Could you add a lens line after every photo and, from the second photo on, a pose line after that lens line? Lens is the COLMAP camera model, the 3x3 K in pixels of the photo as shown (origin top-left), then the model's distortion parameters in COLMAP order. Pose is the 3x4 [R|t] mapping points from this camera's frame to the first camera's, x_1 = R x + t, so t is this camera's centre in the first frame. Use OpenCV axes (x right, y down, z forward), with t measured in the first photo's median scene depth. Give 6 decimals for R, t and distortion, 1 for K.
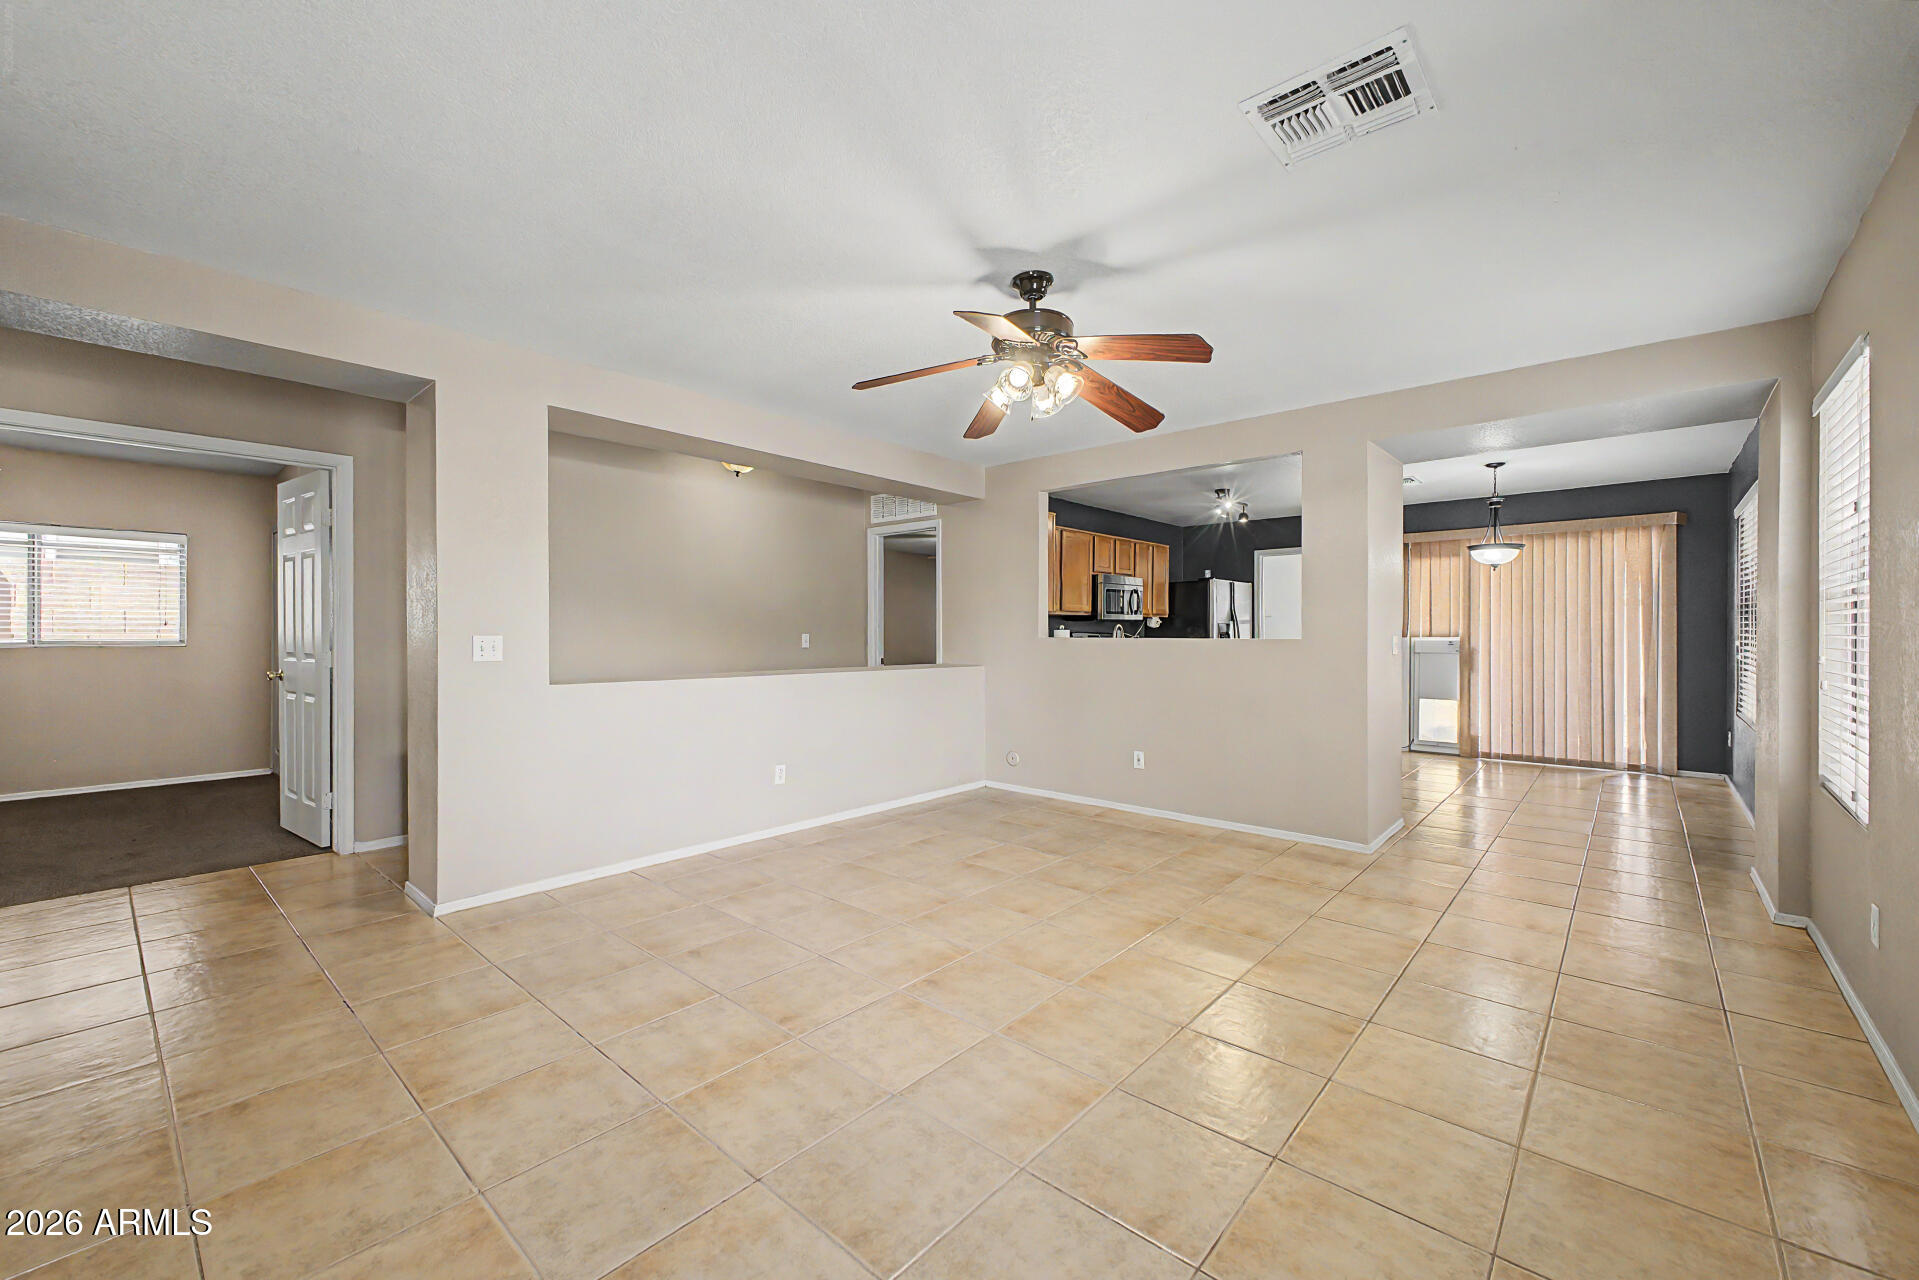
lens RADIAL K [[768.4, 0, 953.7], [0, 768.4, 632.7], [0, 0, 1]] dist [0.010716, -0.001030]
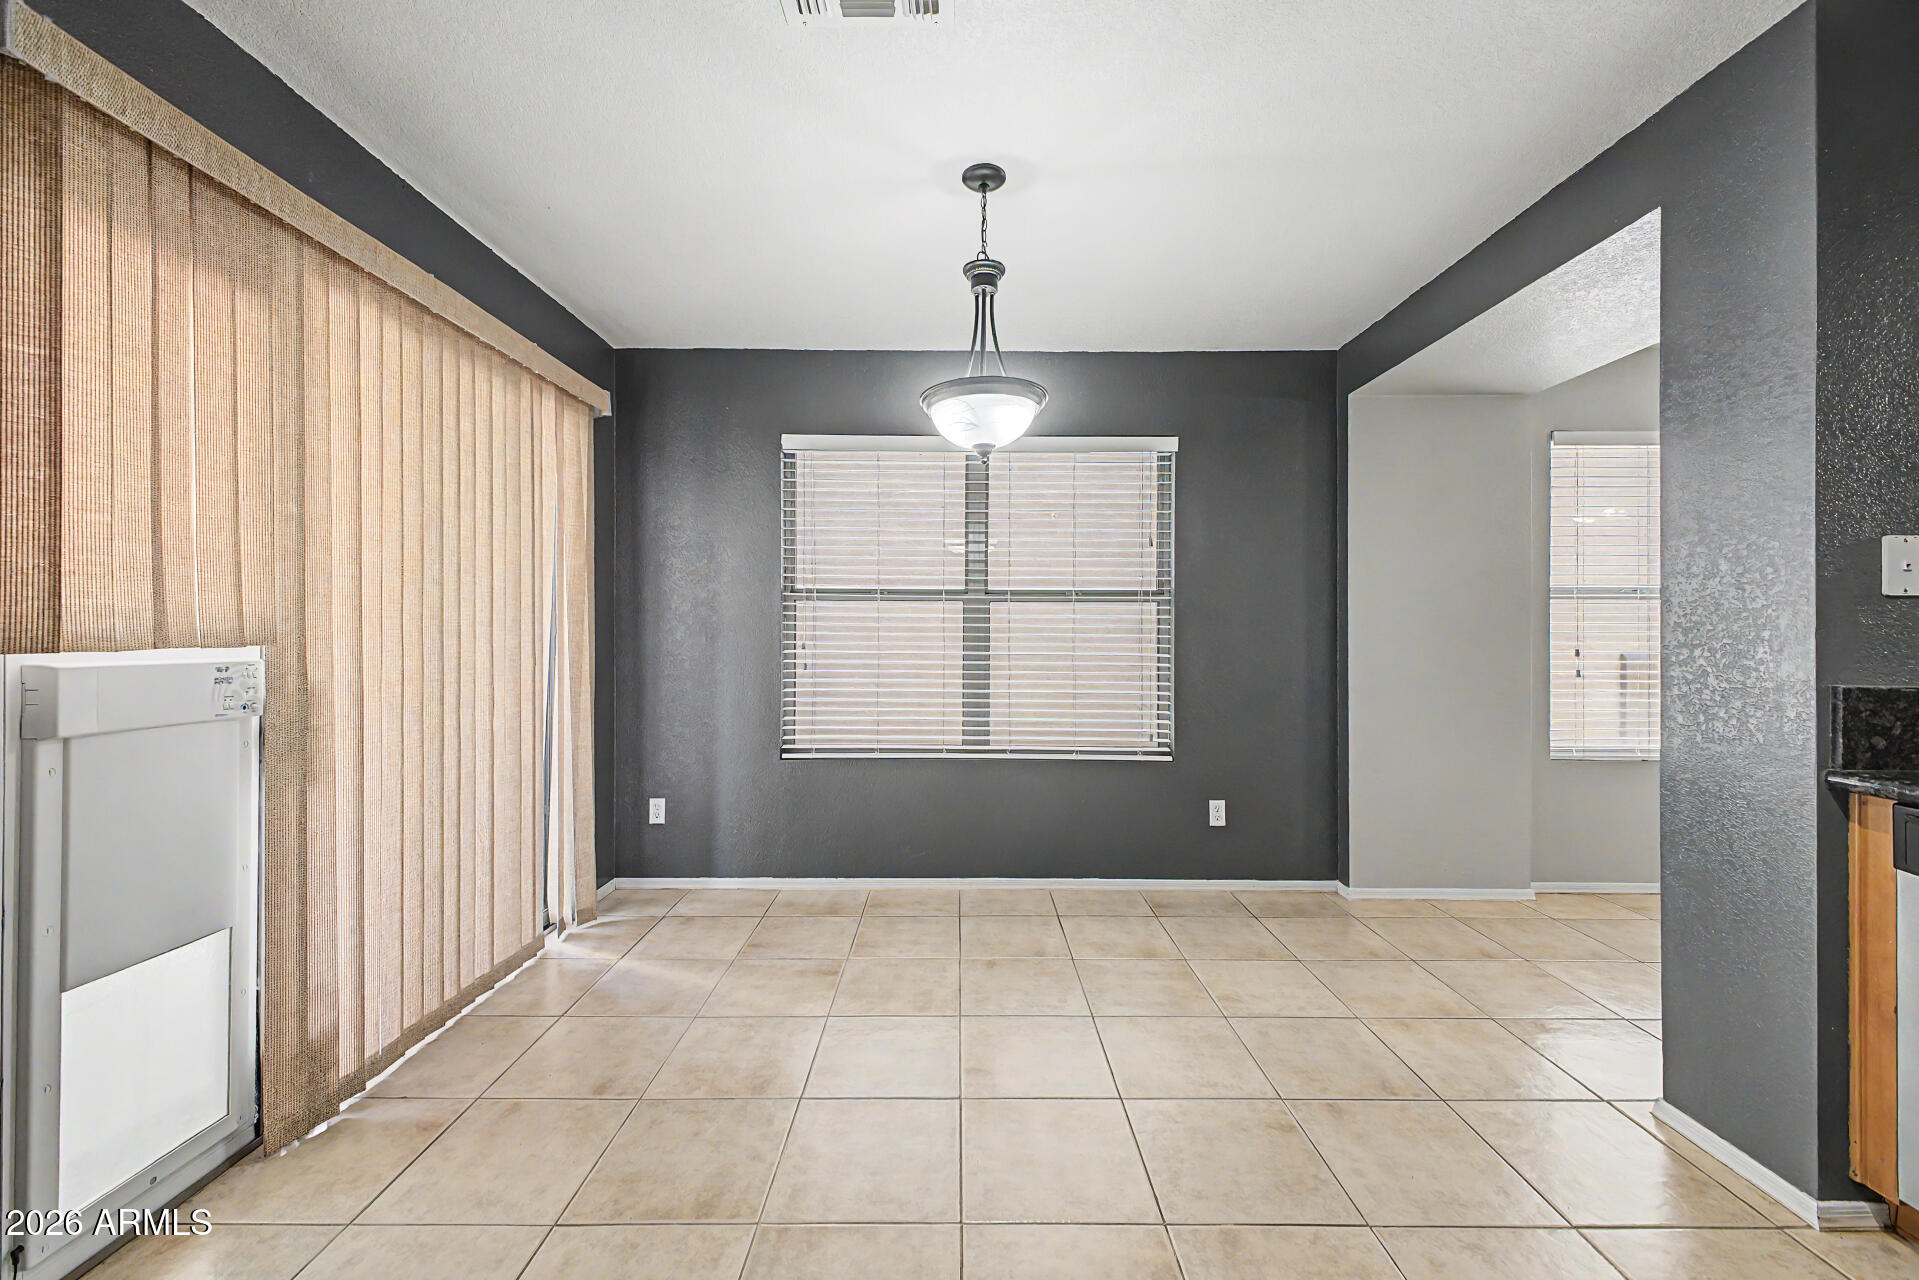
lens RADIAL K [[768.4, 0, 960.0], [0, 768.4, 644.7], [0, 0, 1]] dist [0.010716, -0.001030]
pose [[-0.665167, -0.009194, 0.746638, 0.339066], [0.001340, 0.999908, 0.013506, 0.002685], [-0.746693, 0.009984, -0.665094, 0.990150]]
